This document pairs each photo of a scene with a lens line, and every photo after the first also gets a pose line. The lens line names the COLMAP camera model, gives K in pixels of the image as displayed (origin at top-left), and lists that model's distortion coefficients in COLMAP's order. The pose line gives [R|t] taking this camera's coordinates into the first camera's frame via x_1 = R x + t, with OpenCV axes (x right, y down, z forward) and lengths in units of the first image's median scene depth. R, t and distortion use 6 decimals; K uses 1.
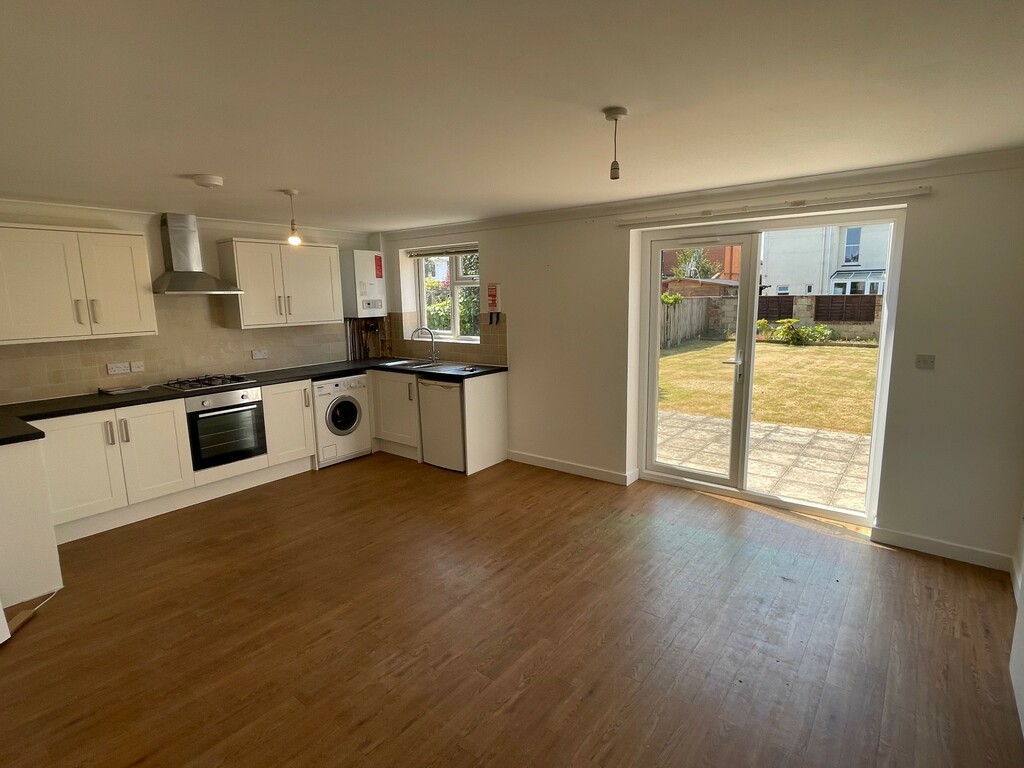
lens RADIAL K [[520.2, 0, 510.4], [0, 520.2, 377.2], [0, 0, 1]] dist [0.012111, -0.000517]
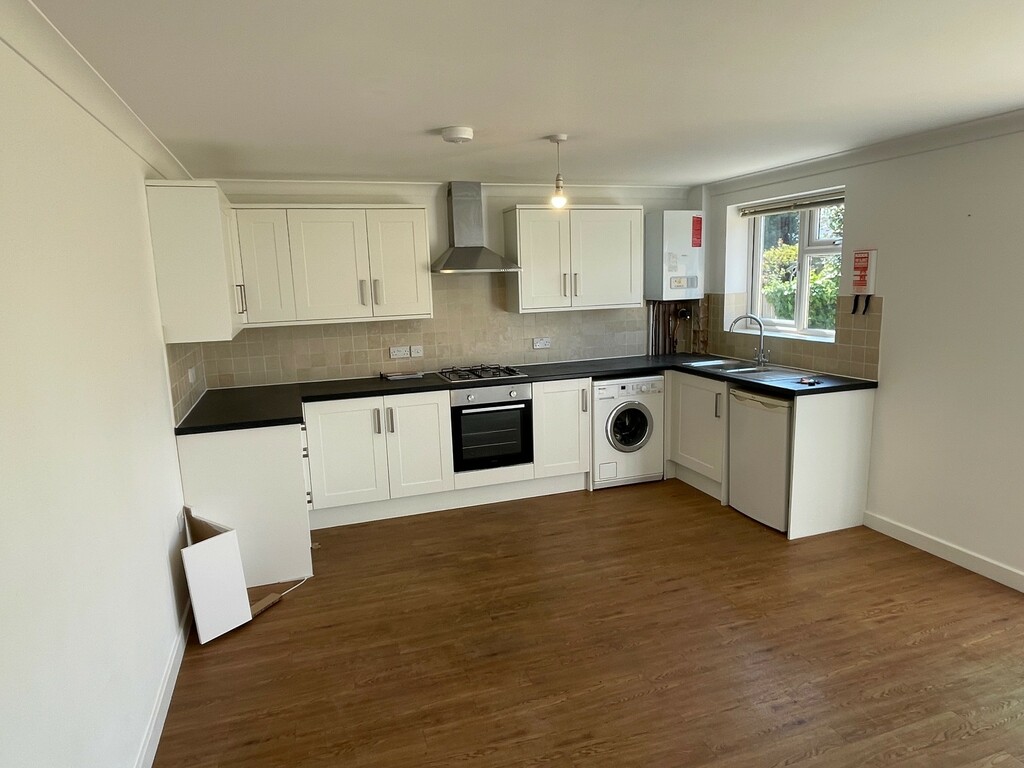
lens RADIAL K [[638.0, 0, 511.5], [0, 638.0, 390.2], [0, 0, 1]] dist [0.004946, -0.007399]
pose [[0.841809, 0.087574, -0.532623, 0.044553], [-0.071240, 0.996145, 0.051192, -0.022900], [0.535053, -0.005150, 0.844803, 0.137454]]
